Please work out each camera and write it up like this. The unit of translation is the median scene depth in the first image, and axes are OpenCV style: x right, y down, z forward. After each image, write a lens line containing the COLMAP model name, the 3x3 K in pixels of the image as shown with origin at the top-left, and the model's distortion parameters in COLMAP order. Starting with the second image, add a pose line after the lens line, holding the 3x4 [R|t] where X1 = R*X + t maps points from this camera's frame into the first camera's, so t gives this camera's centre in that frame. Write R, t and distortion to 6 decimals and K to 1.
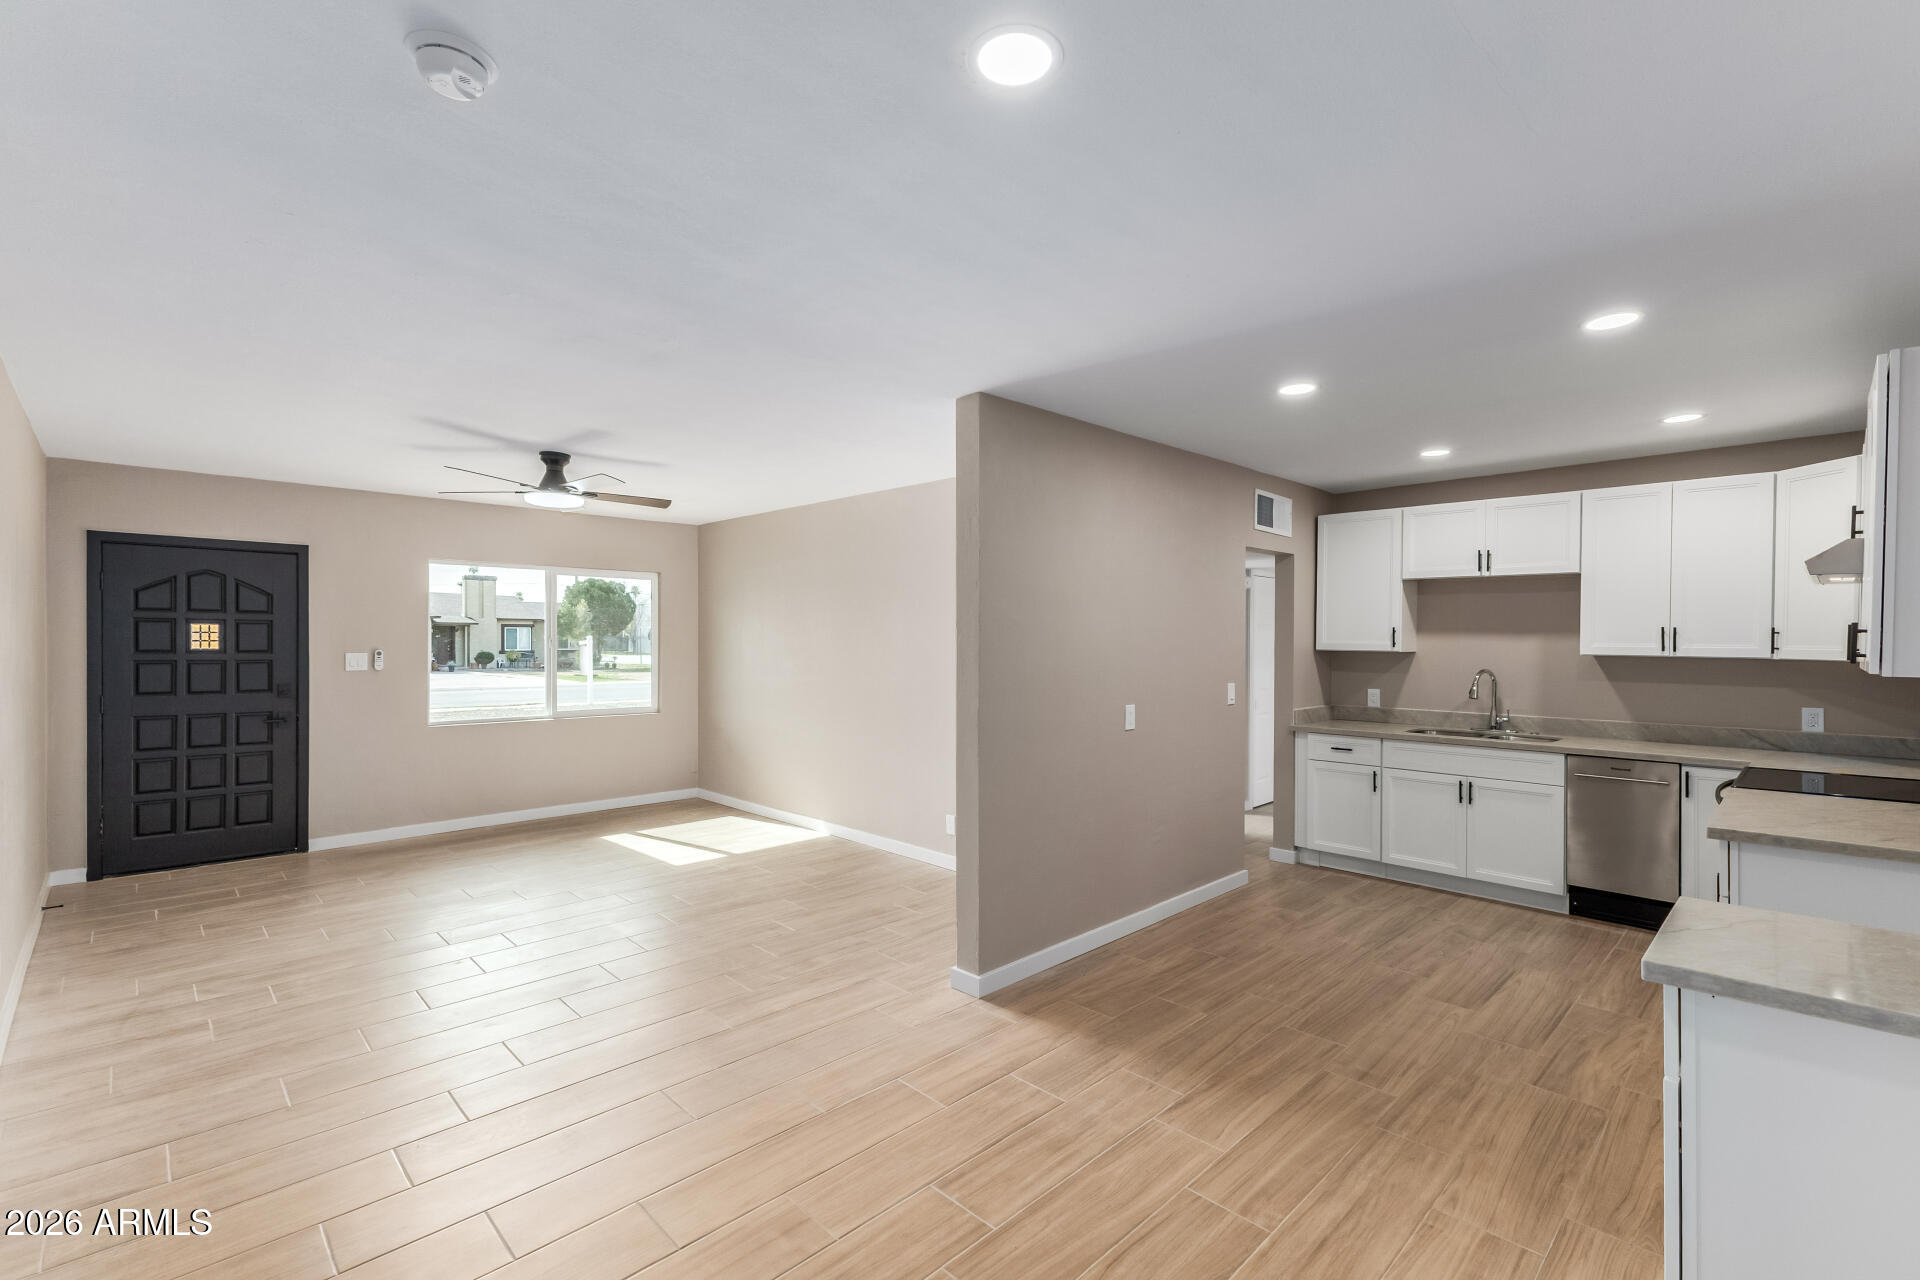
lens RADIAL K [[849.8, 0, 956.0], [0, 849.8, 645.7], [0, 0, 1]] dist [0.011327, -0.000606]
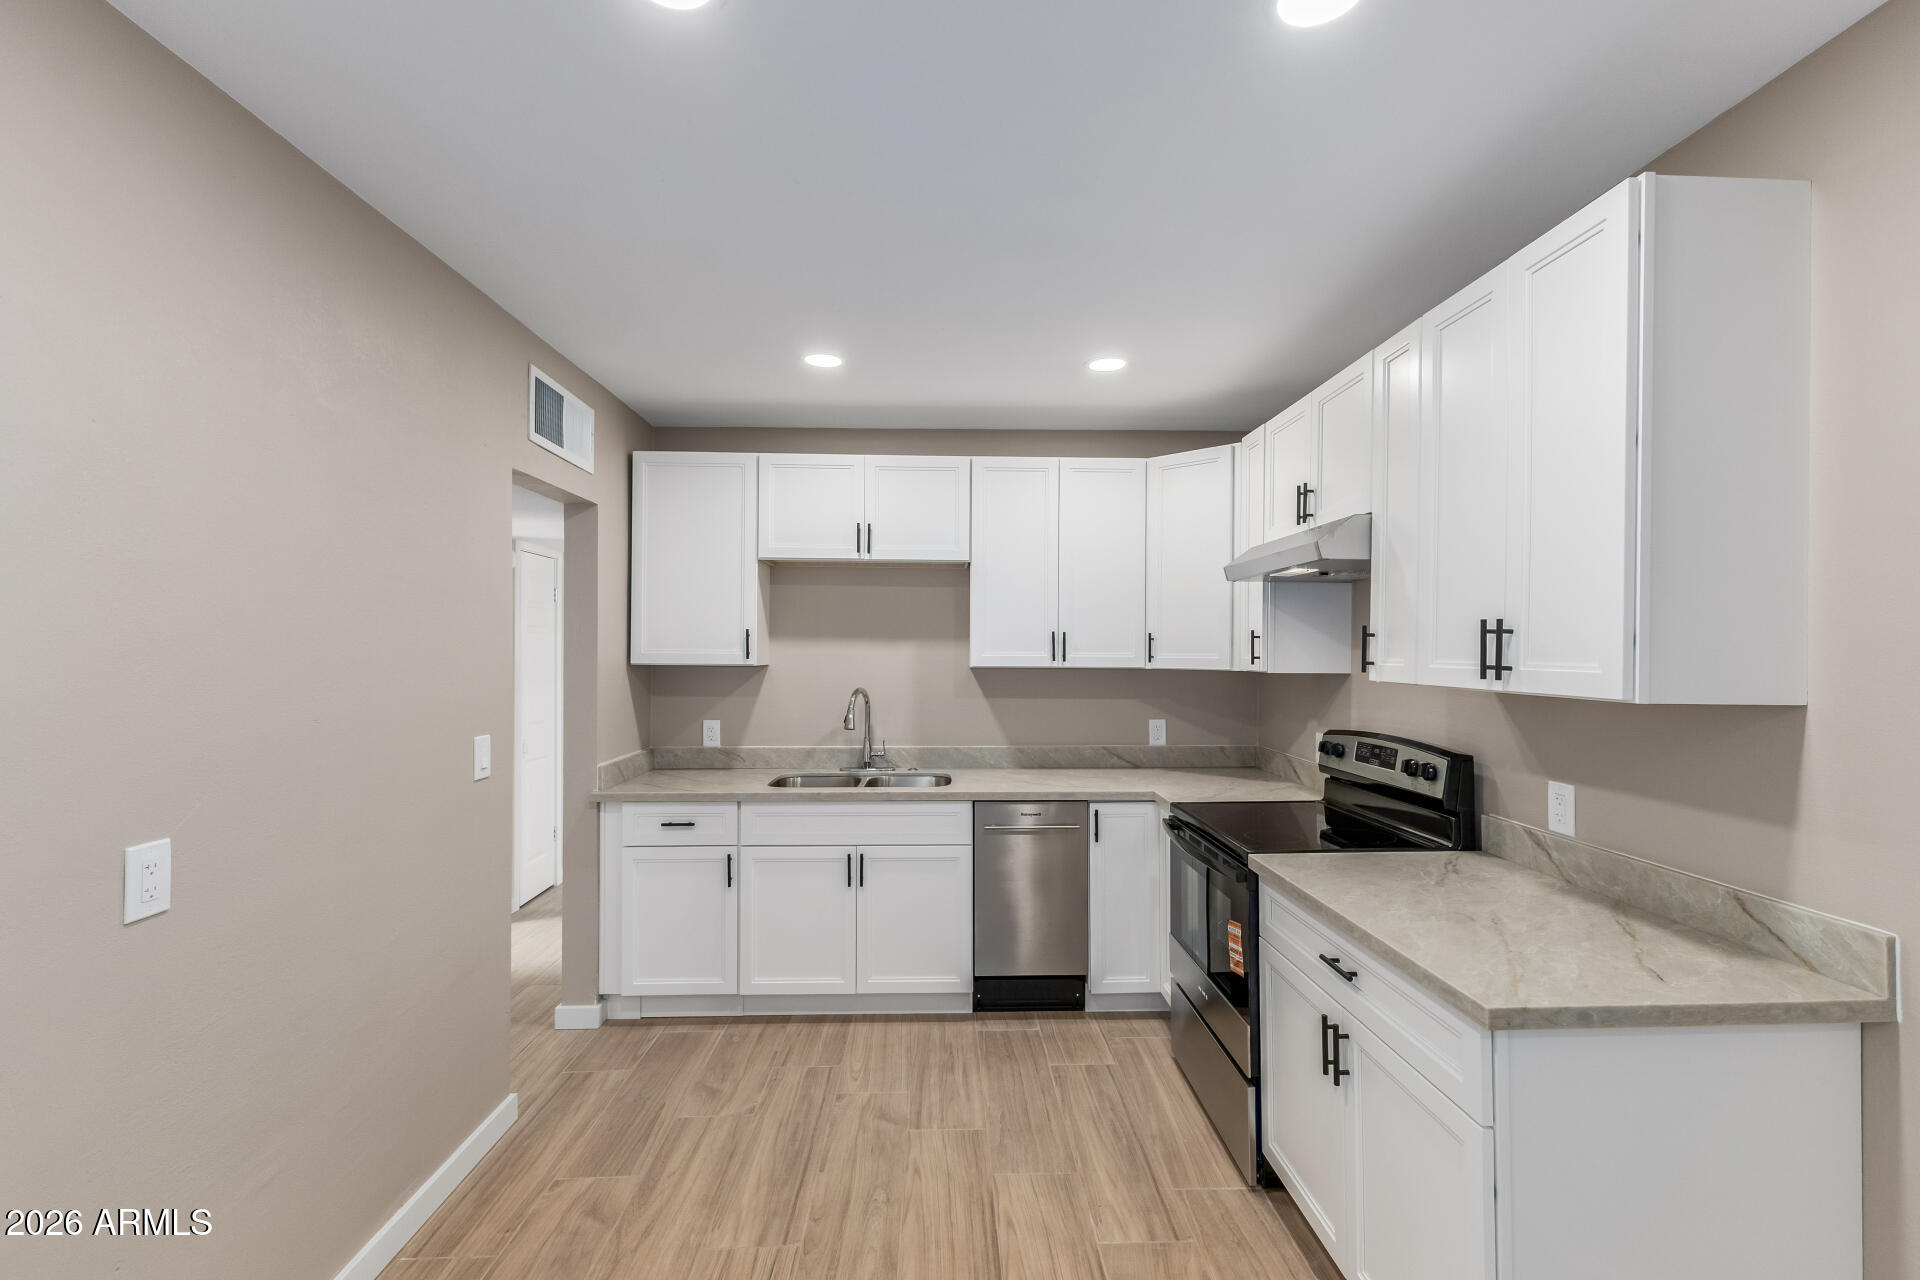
lens RADIAL K [[849.8, 0, 960.8], [0, 849.8, 648.2], [0, 0, 1]] dist [0.011327, -0.000606]
pose [[0.681632, -0.000918, 0.731695, 0.149052], [0.007855, 0.999951, -0.006063, -0.001462], [-0.731653, 0.009880, 0.681606, 0.453908]]
